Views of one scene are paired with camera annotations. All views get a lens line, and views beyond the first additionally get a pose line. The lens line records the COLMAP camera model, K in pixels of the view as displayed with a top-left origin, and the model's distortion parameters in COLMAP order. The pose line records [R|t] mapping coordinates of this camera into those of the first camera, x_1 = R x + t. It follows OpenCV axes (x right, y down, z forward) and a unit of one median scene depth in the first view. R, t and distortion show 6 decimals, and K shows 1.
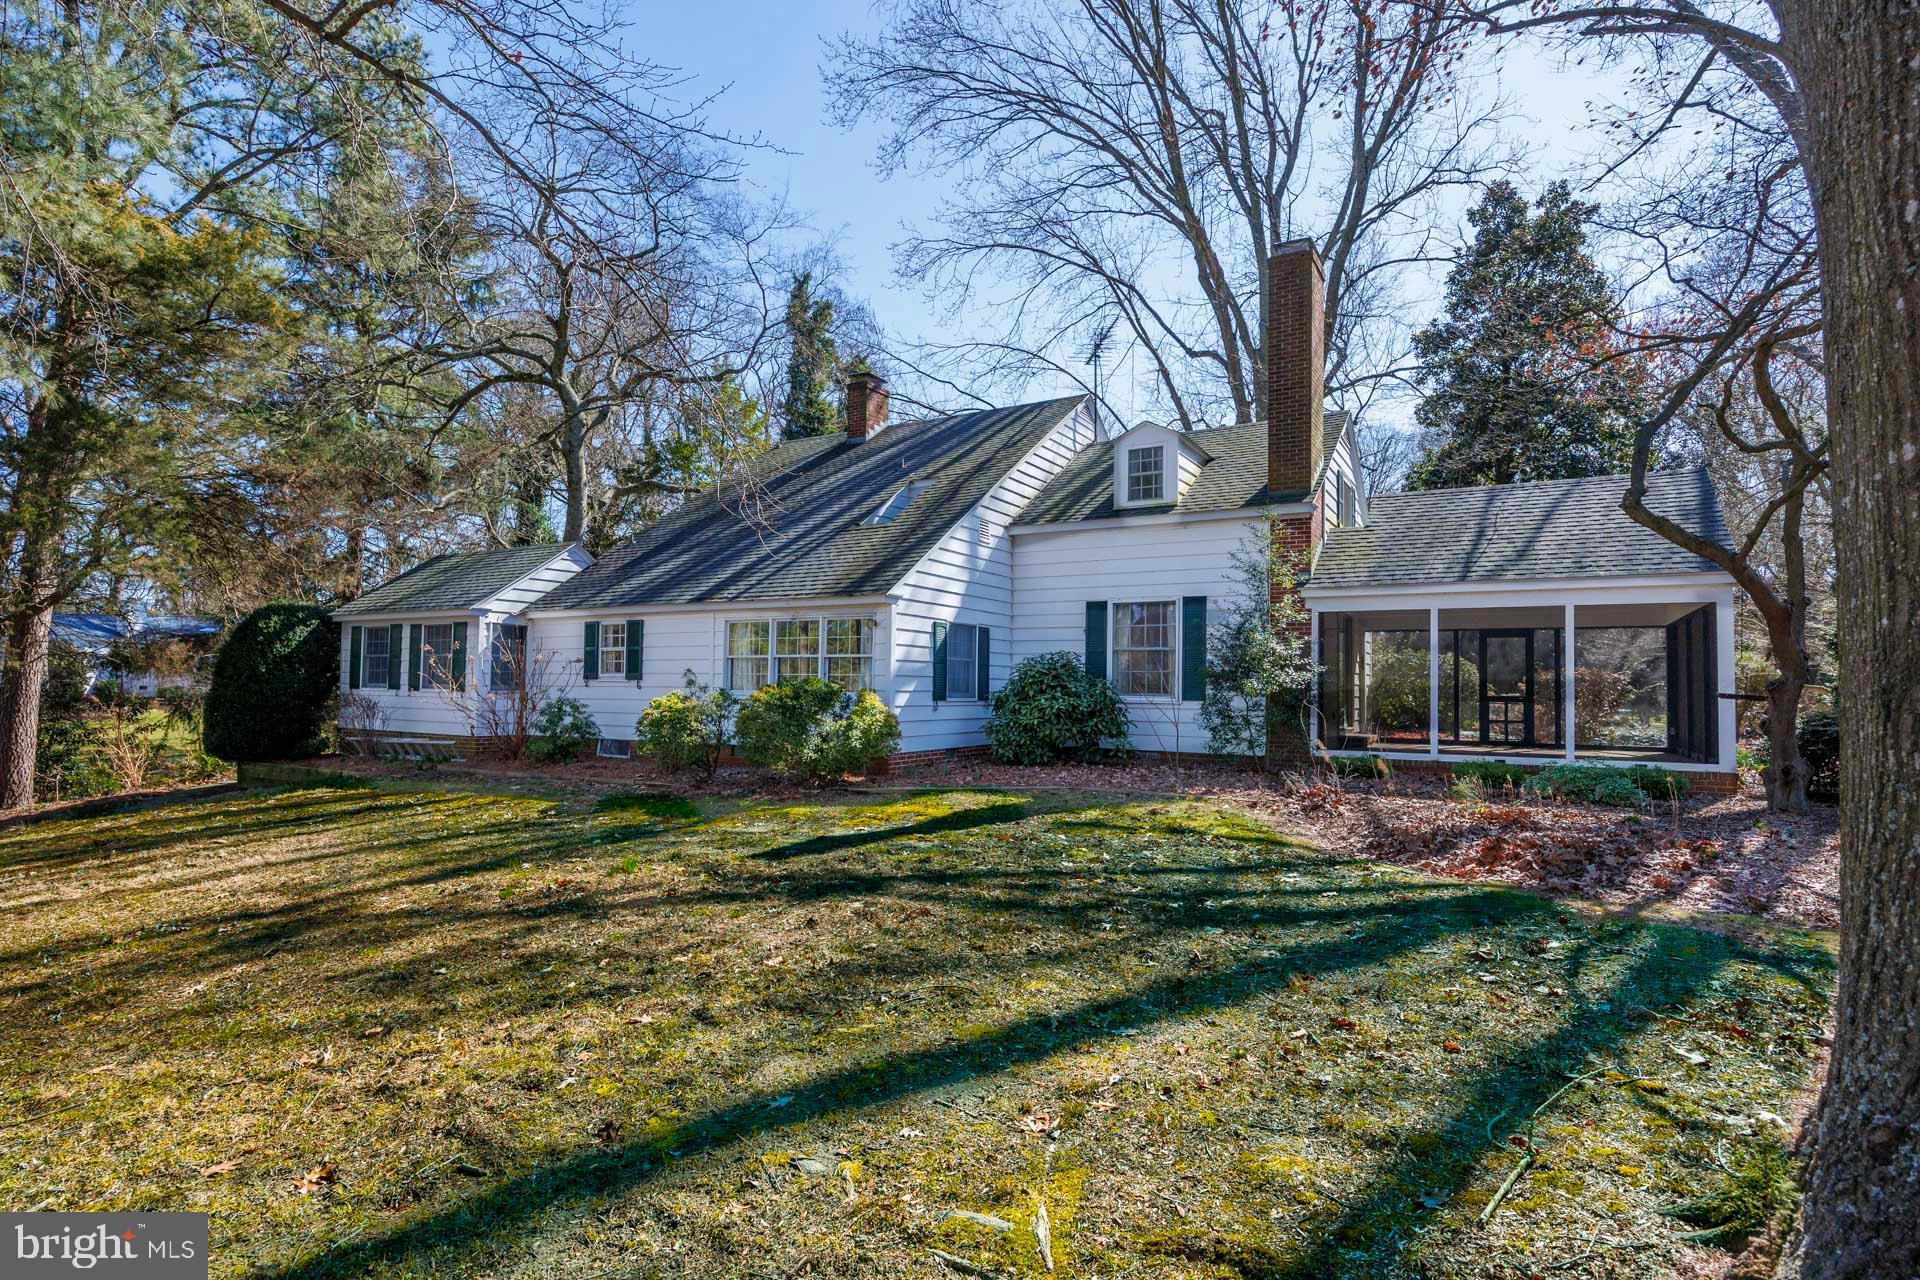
lens RADIAL K [[976.3, 0, 959.1], [0, 976.3, 650.2], [0, 0, 1]] dist [-0.000448, -0.000215]
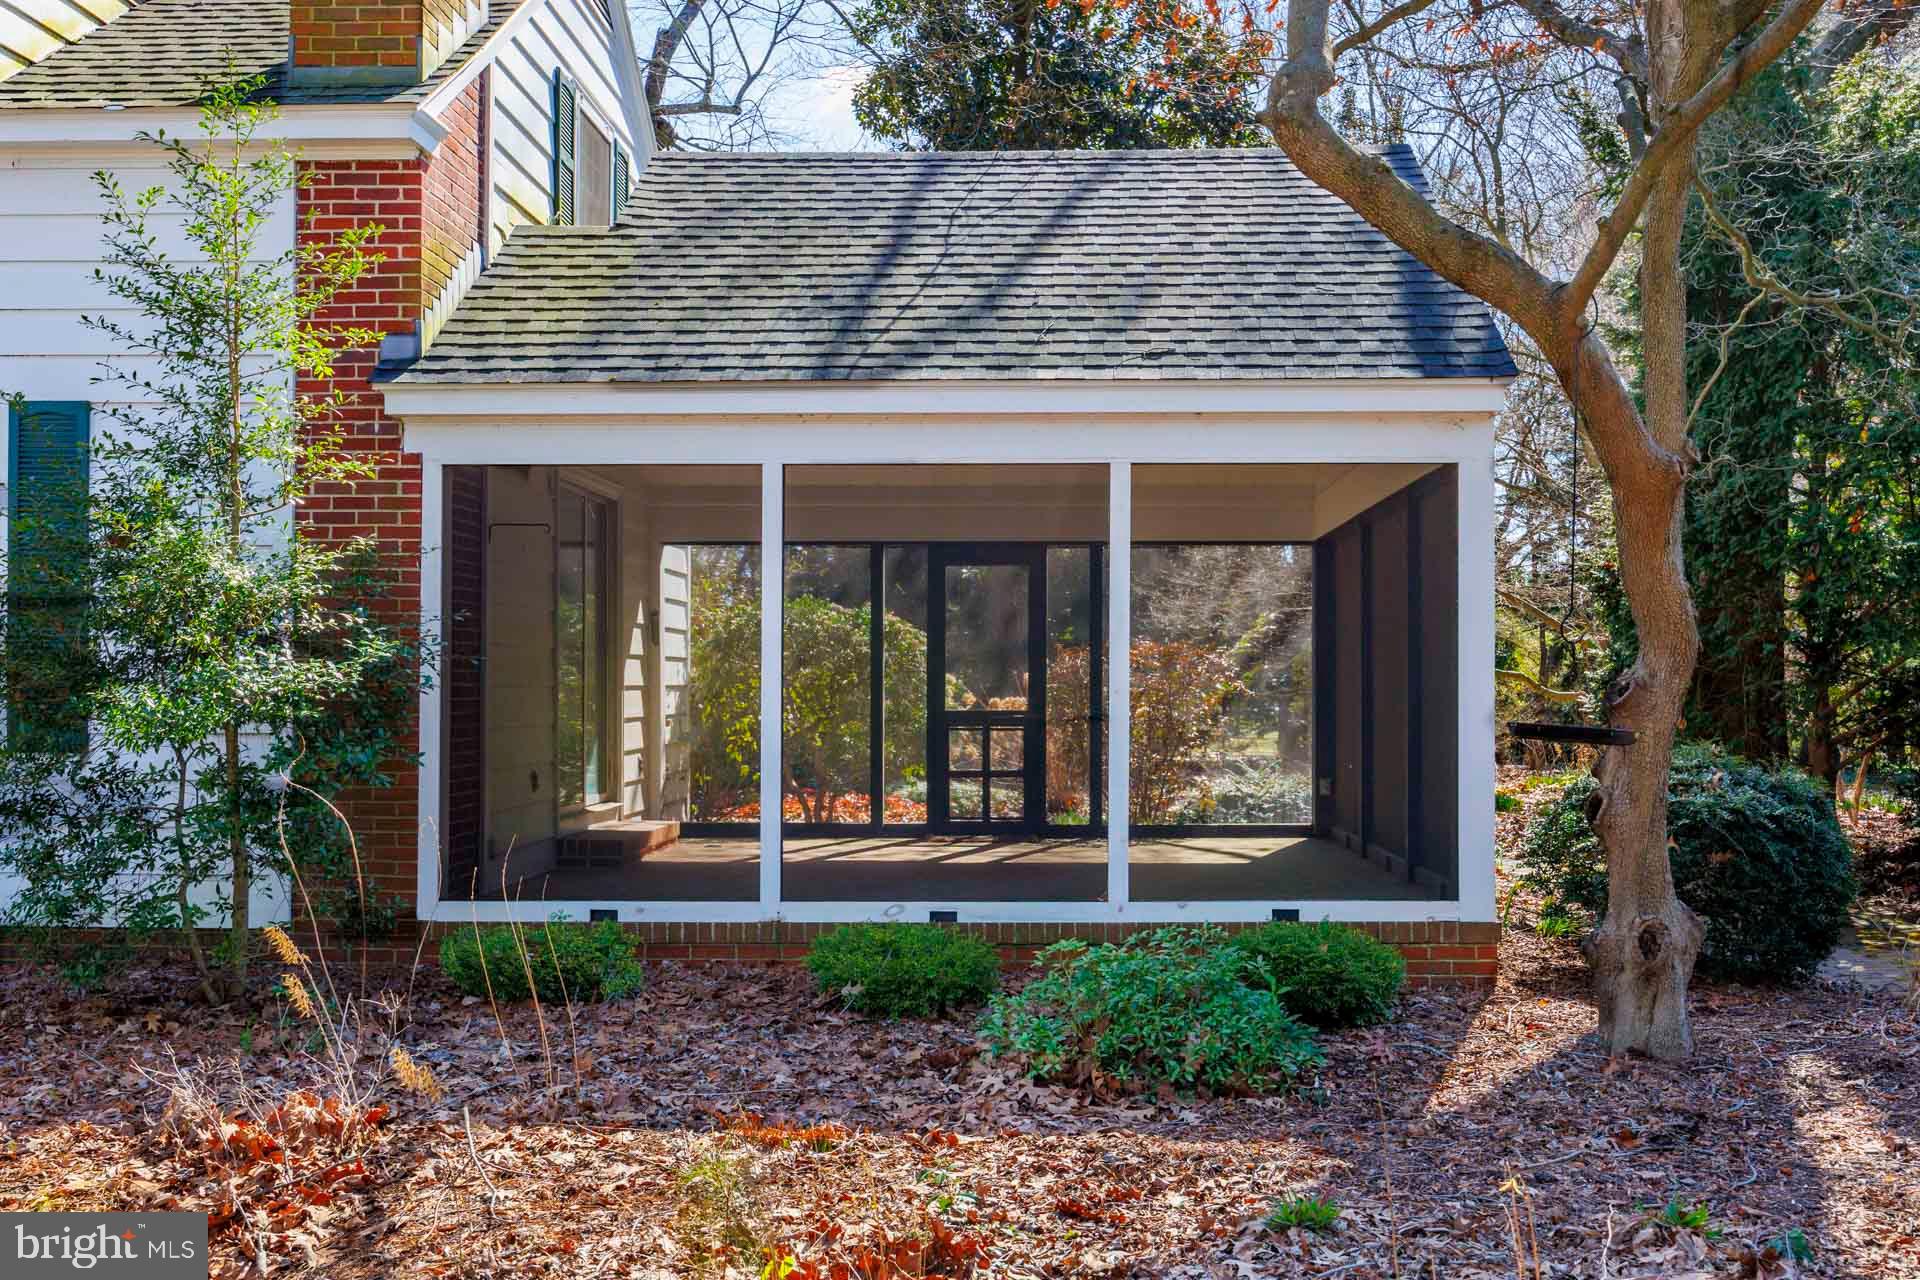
lens RADIAL K [[1988.4, 0, 960.0], [0, 1988.4, 640.0], [0, 0, 1]] dist [0.014264, 0.005076]
pose [[0.889030, -0.000706, 0.457848, 0.215224], [-0.008738, 0.999791, 0.018508, 0.003735], [-0.457765, -0.020455, 0.888838, 0.339848]]
